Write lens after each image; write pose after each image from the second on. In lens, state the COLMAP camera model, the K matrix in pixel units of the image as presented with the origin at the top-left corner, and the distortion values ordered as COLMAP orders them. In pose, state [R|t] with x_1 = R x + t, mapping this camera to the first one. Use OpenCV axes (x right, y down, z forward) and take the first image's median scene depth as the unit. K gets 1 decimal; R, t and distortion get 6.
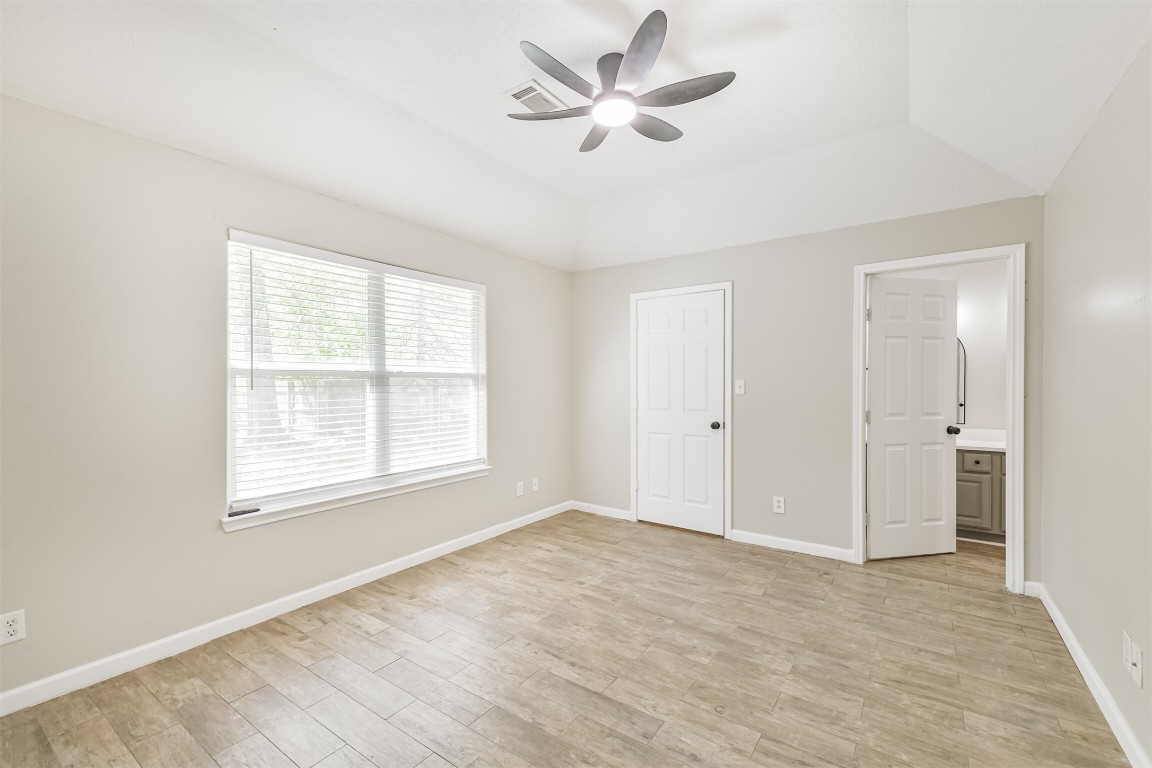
lens RADIAL K [[499.3, 0, 575.4], [0, 499.3, 384.4], [0, 0, 1]] dist [0.002963, 0.000175]
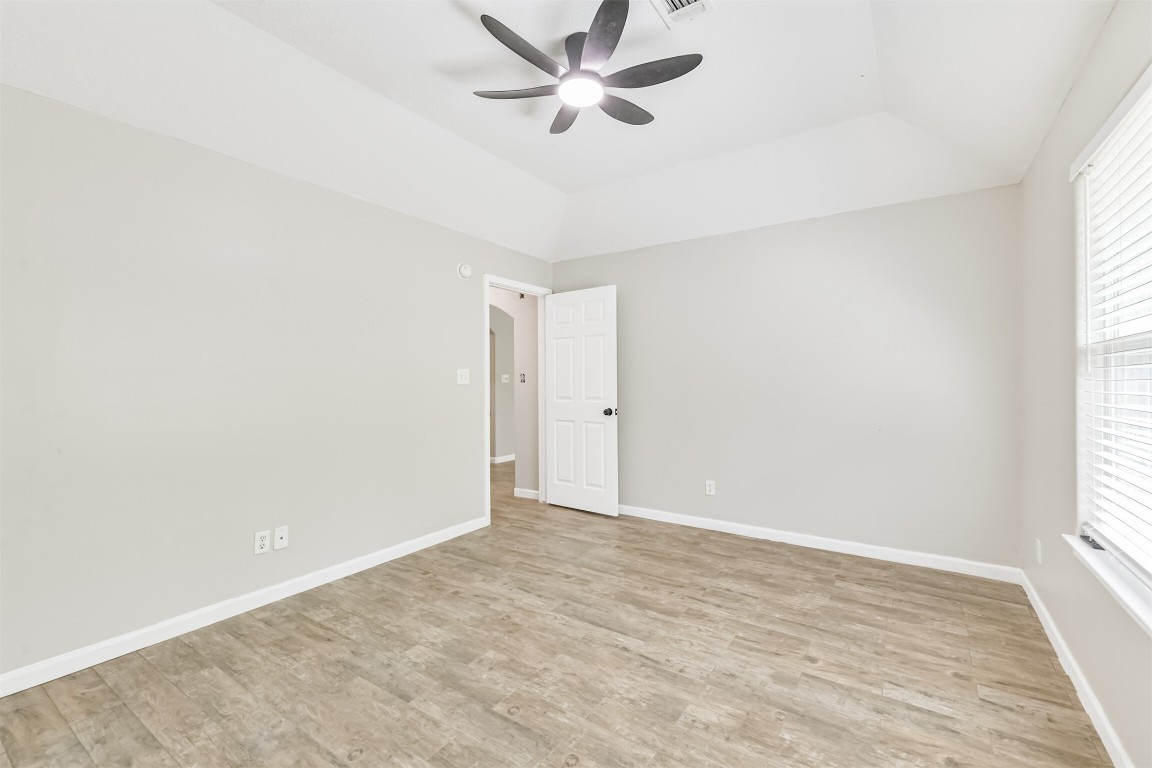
lens RADIAL K [[499.3, 0, 575.3], [0, 499.3, 382.7], [0, 0, 1]] dist [0.002963, 0.000175]
pose [[-0.999805, 0.005784, -0.018875, 0.106584], [0.005659, 0.999962, 0.006683, 0.018878], [0.018913, 0.006575, -0.999800, 1.930174]]
